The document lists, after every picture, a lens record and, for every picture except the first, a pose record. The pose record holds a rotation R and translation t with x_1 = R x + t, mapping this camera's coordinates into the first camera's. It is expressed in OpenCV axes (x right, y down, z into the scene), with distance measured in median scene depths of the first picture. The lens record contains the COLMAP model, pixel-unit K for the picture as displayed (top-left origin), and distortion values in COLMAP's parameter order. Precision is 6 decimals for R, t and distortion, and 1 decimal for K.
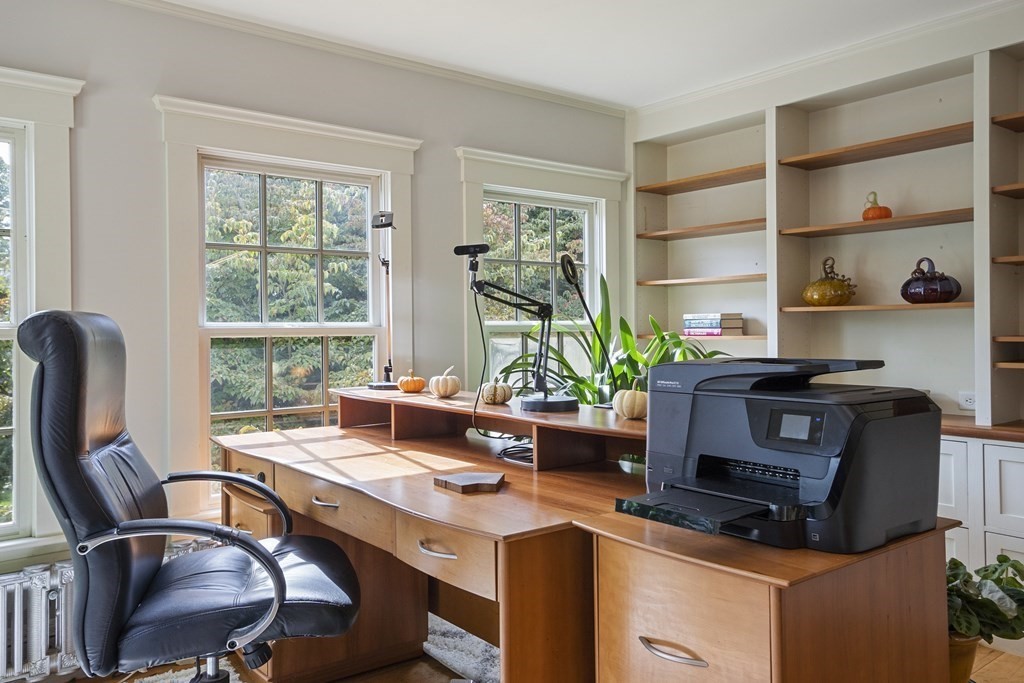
lens RADIAL K [[774.4, 0, 507.0], [0, 774.4, 321.3], [0, 0, 1]] dist [0.032091, 0.001848]
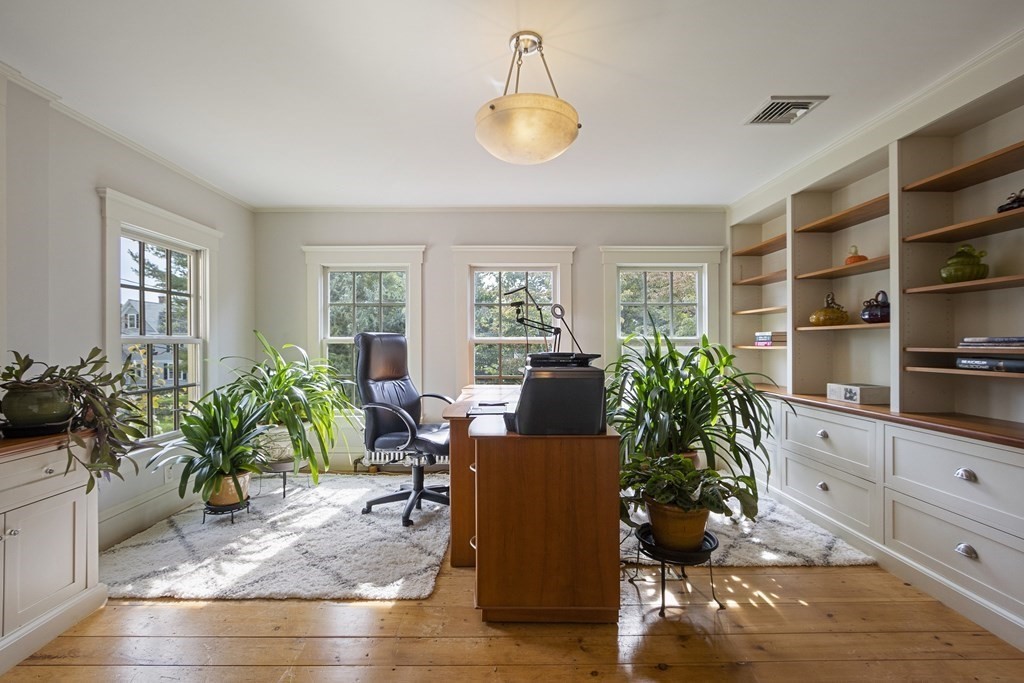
lens RADIAL K [[451.7, 0, 508.2], [0, 451.7, 339.8], [0, 0, 1]] dist [-0.003979, -0.000255]
pose [[0.798078, 0.003715, -0.602542, 0.447943], [-0.001325, 0.999989, 0.004410, 0.002615], [0.602552, -0.002721, 0.798075, -0.033520]]
